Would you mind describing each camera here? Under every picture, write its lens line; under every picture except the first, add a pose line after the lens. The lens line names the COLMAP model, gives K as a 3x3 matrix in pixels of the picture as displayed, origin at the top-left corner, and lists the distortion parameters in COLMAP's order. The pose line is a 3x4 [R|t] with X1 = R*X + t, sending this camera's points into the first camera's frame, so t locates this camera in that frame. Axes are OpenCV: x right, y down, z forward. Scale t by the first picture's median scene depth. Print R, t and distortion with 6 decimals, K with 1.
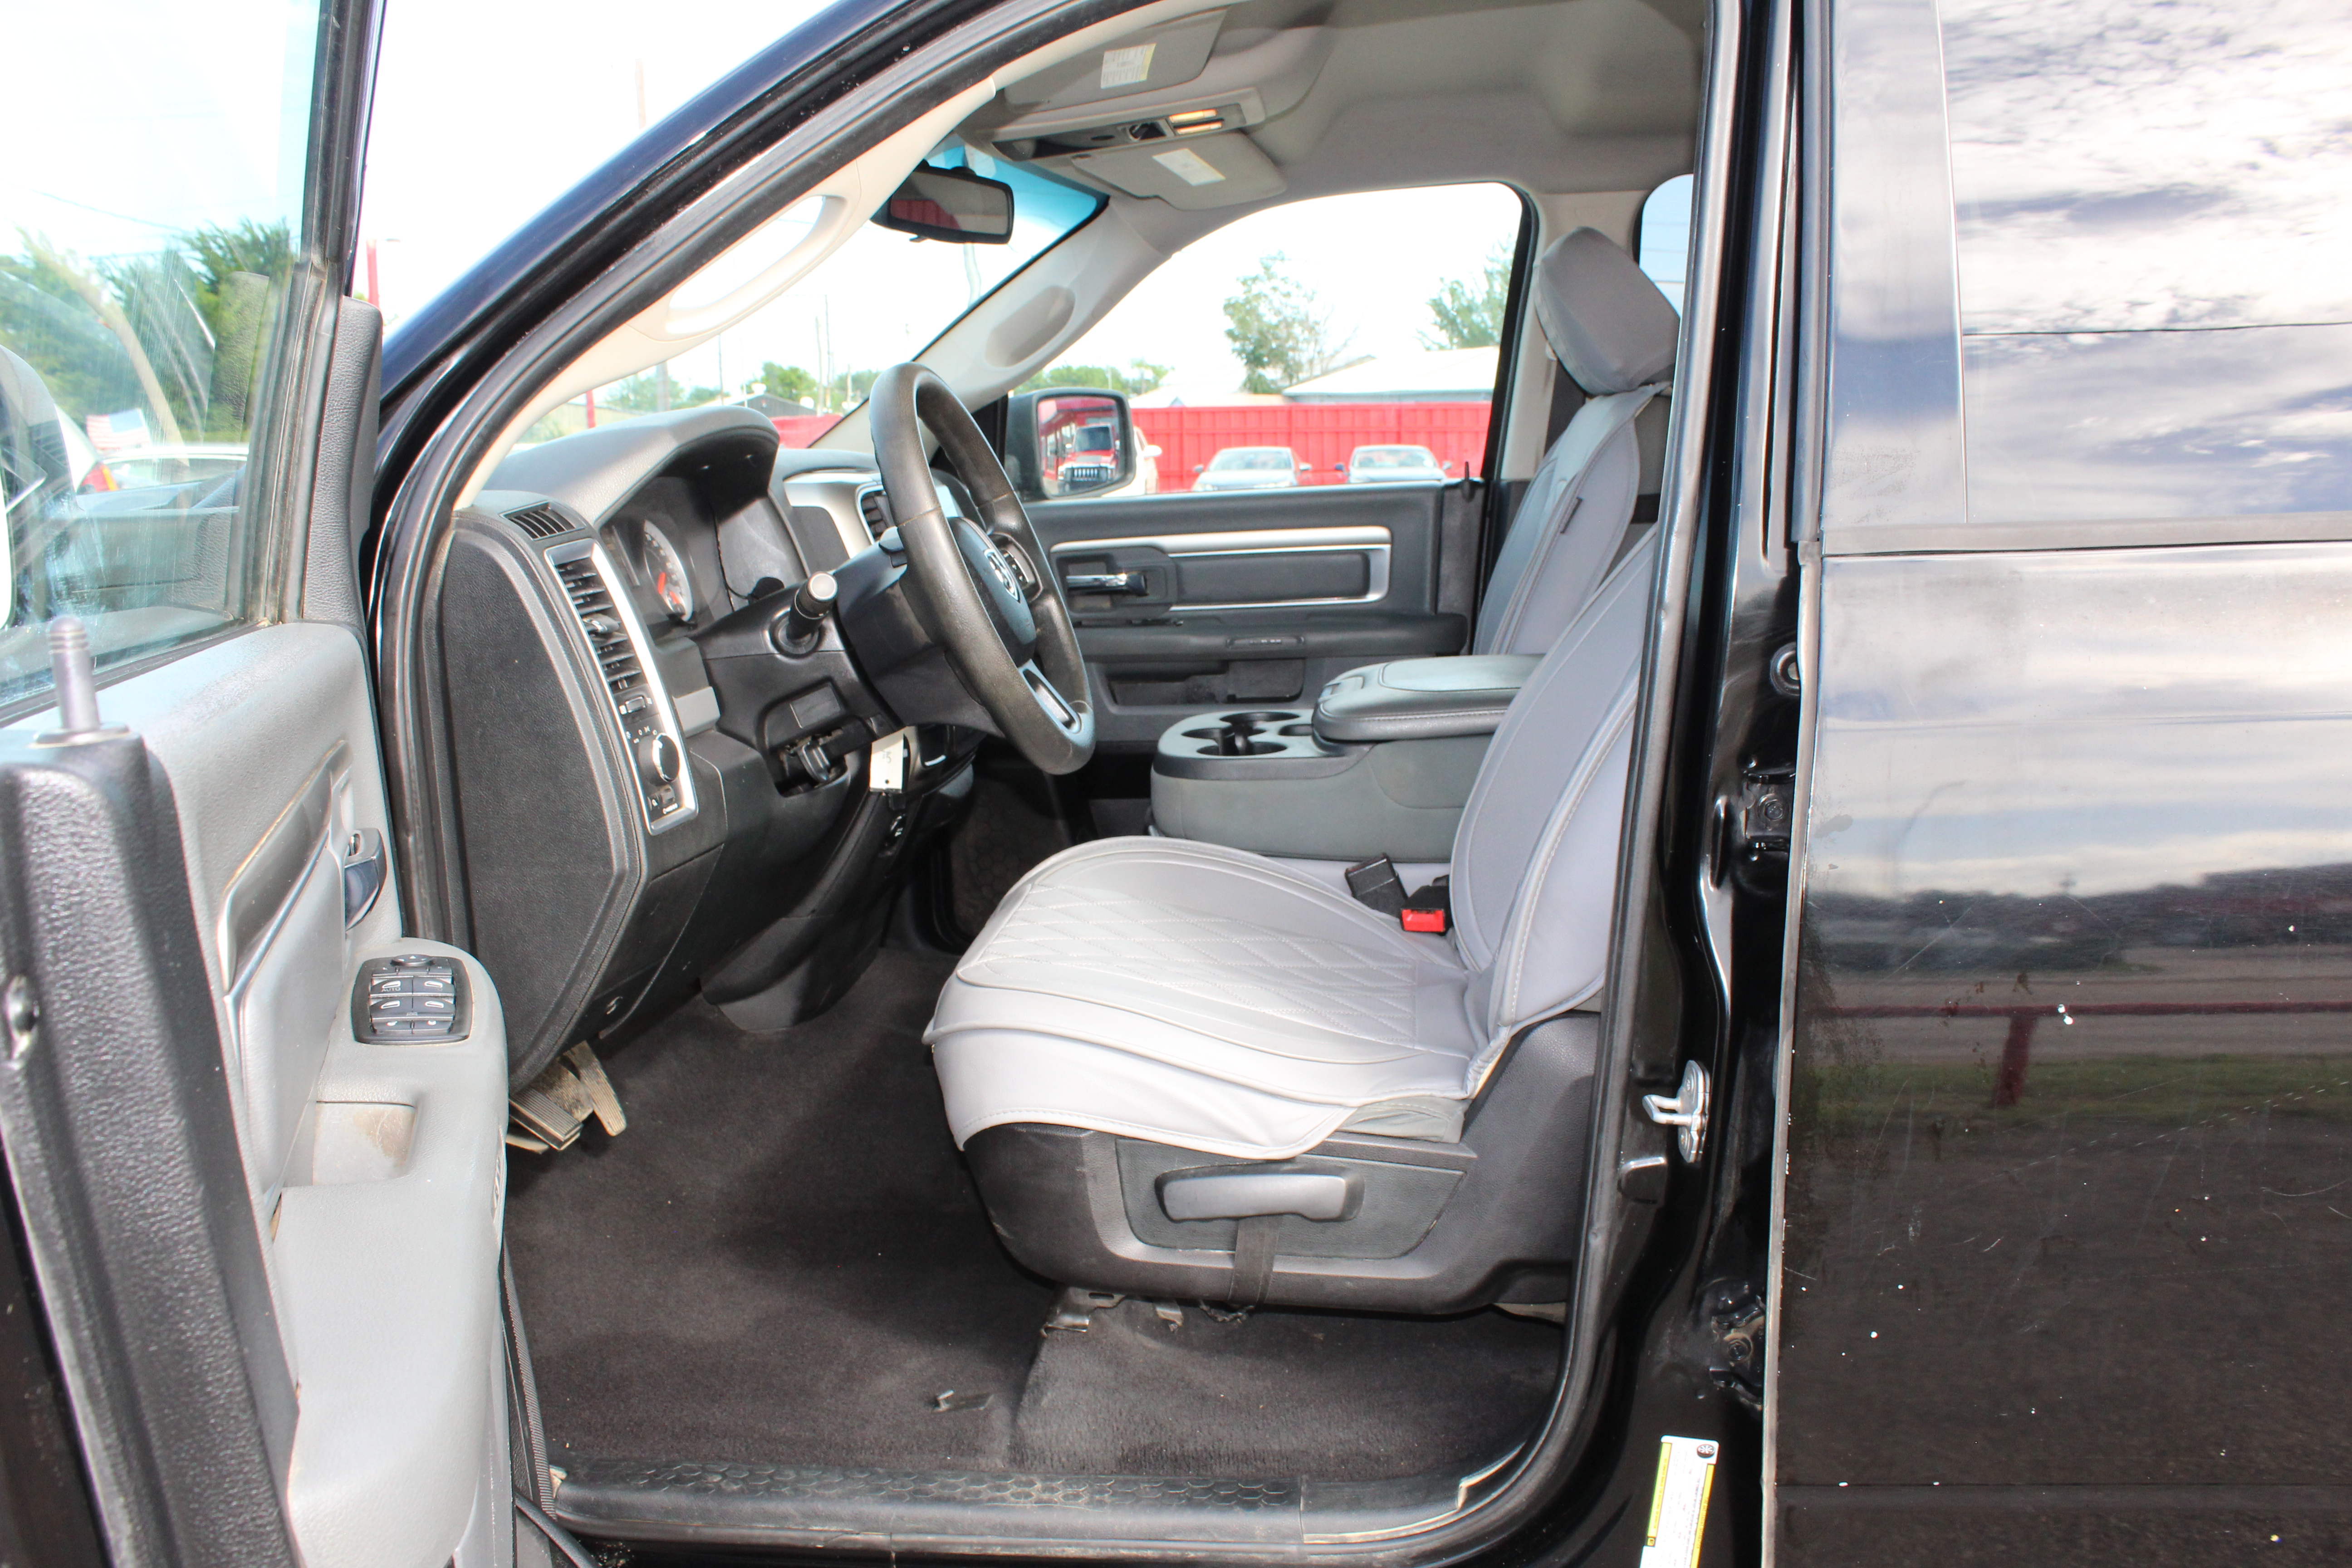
lens RADIAL K [[1959.6, 0, 1176.0], [0, 1959.6, 784.0], [0, 0, 1]] dist [-0.143400, 0.109198]
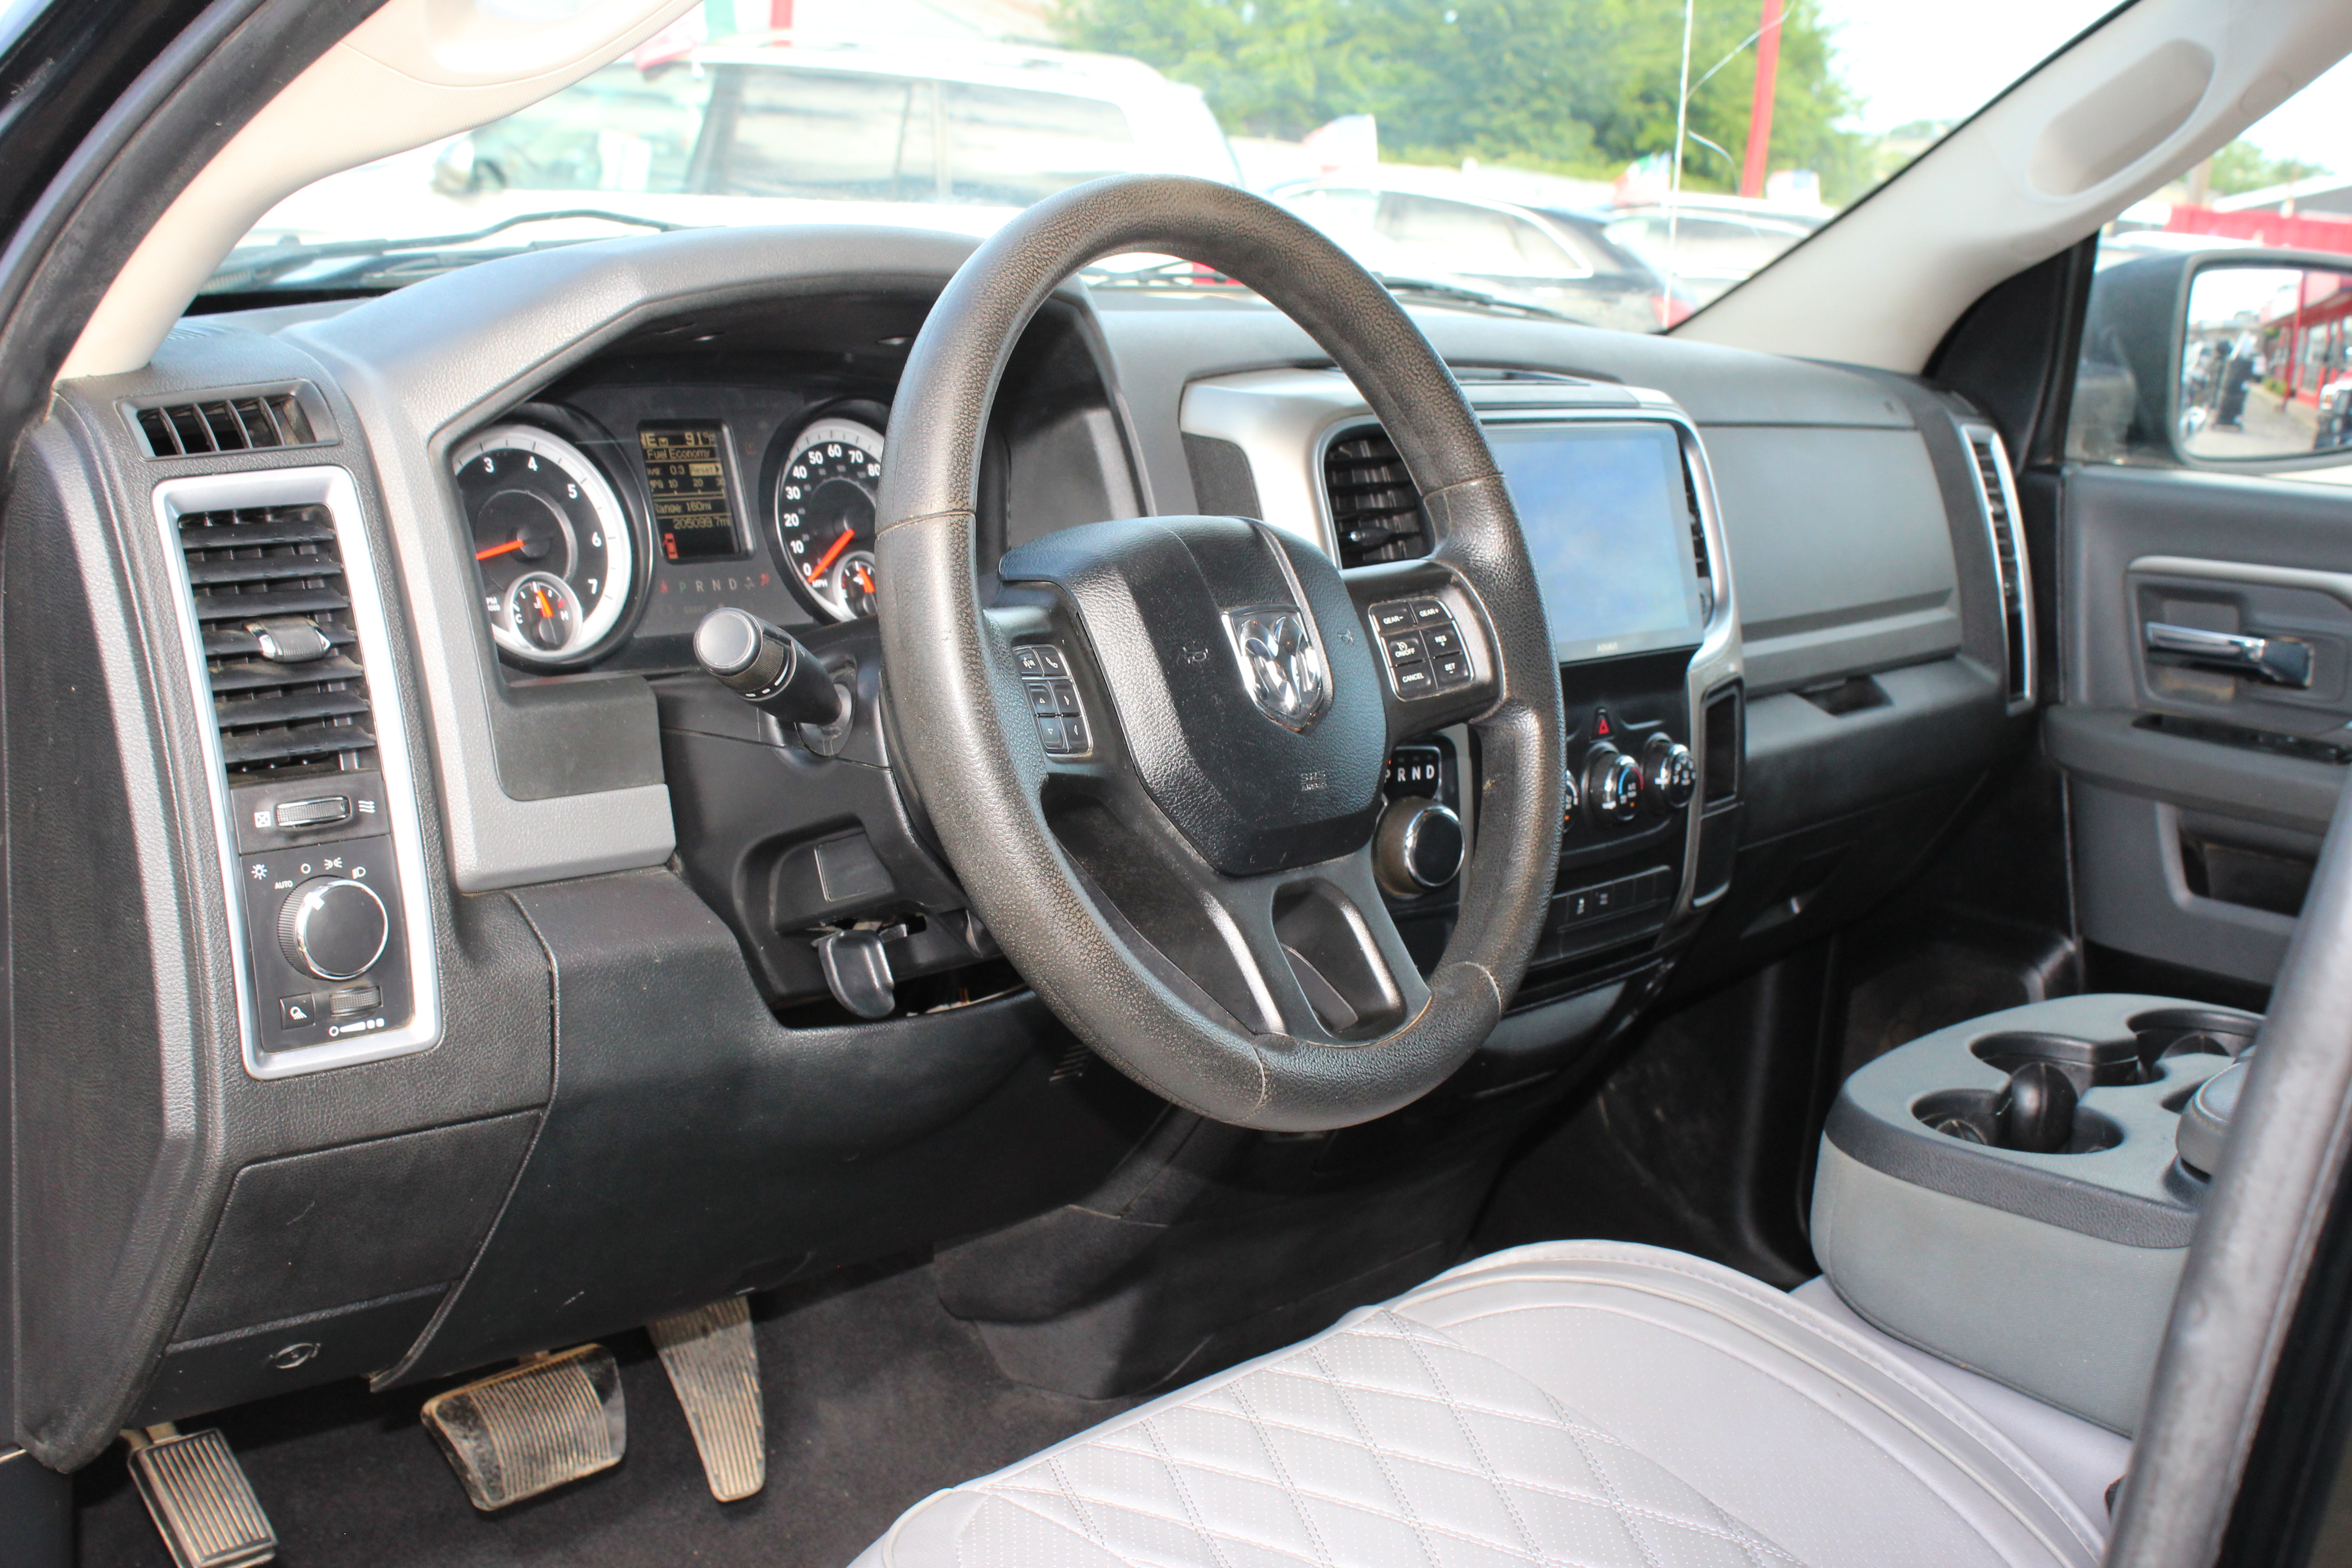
lens RADIAL K [[2940.0, 0, 1186.6], [0, 2940.0, 793.4], [0, 0, 1]] dist [-0.044143, 0.049413]
pose [[0.824423, 0.206031, -0.527142, 0.275185], [-0.197048, 0.977603, 0.073918, -0.132490], [0.530565, 0.042933, 0.846556, 0.439053]]
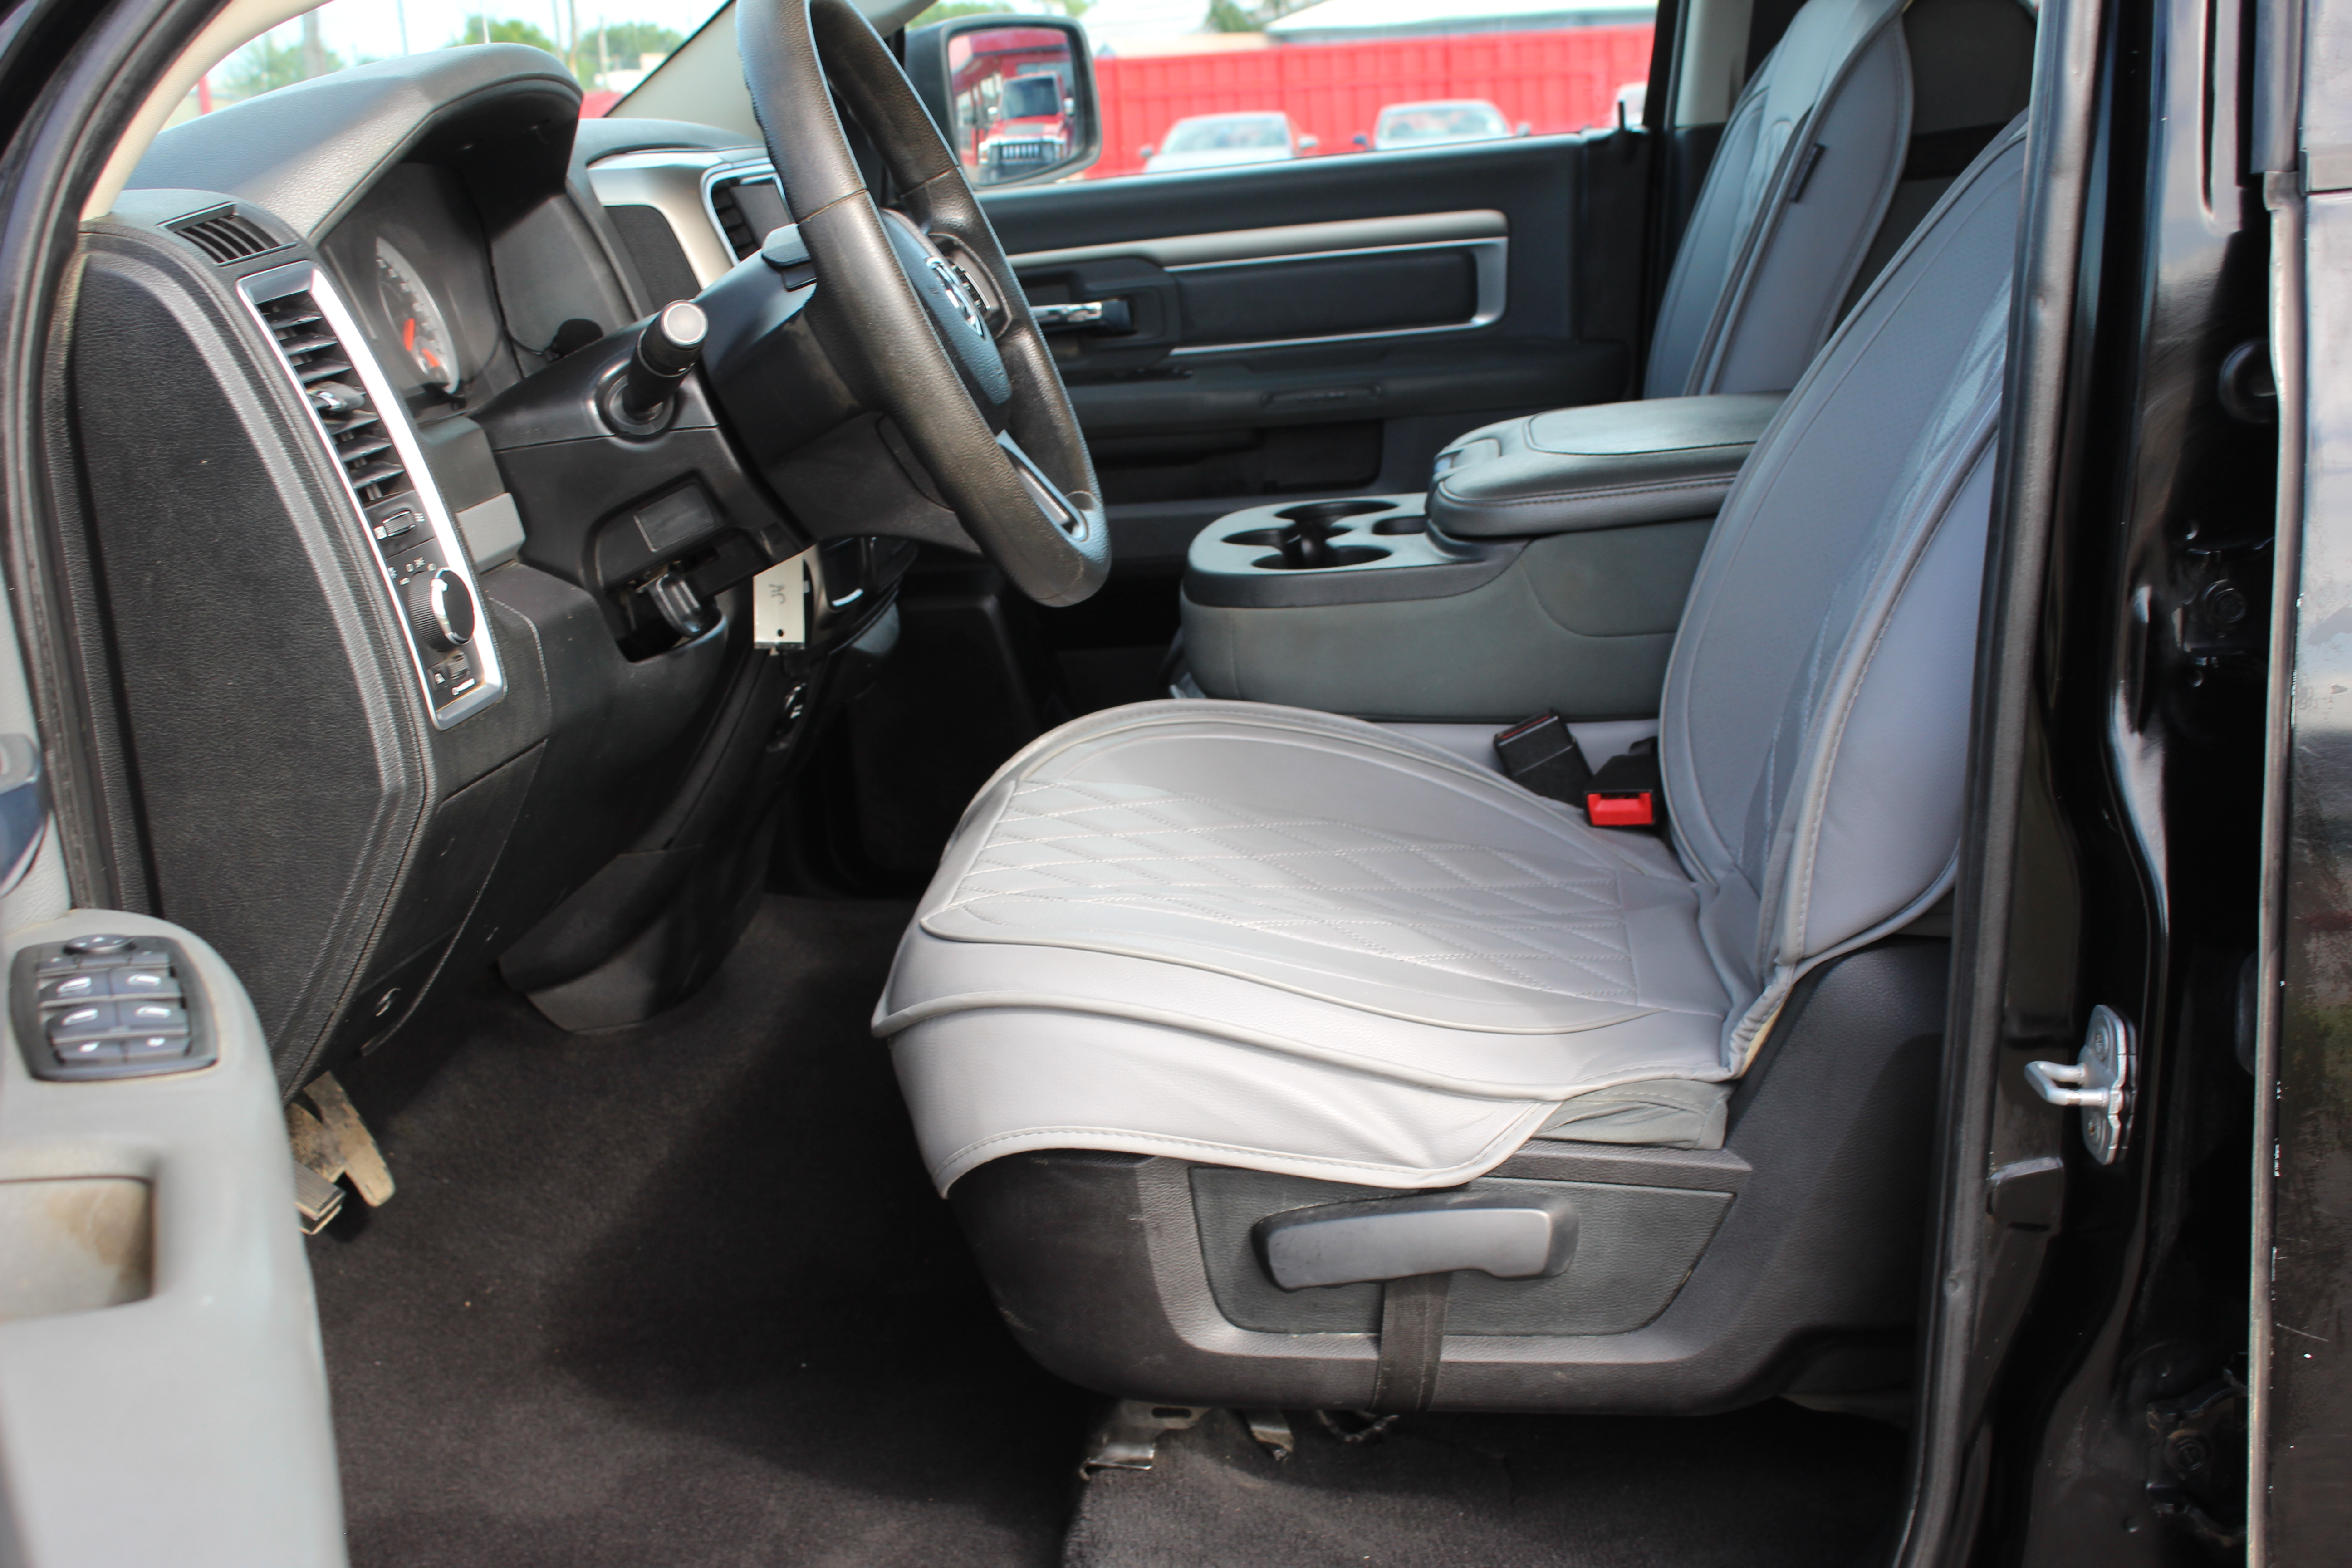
lens RADIAL K [[2940.0, 0, 1186.6], [0, 2940.0, 793.4], [0, 0, 1]] dist [-0.044143, 0.049413]
pose [[0.998768, -0.047220, 0.015263, -0.038937], [0.046305, 0.997378, 0.055620, 0.004774], [-0.017850, -0.054845, 0.998335, 0.038452]]
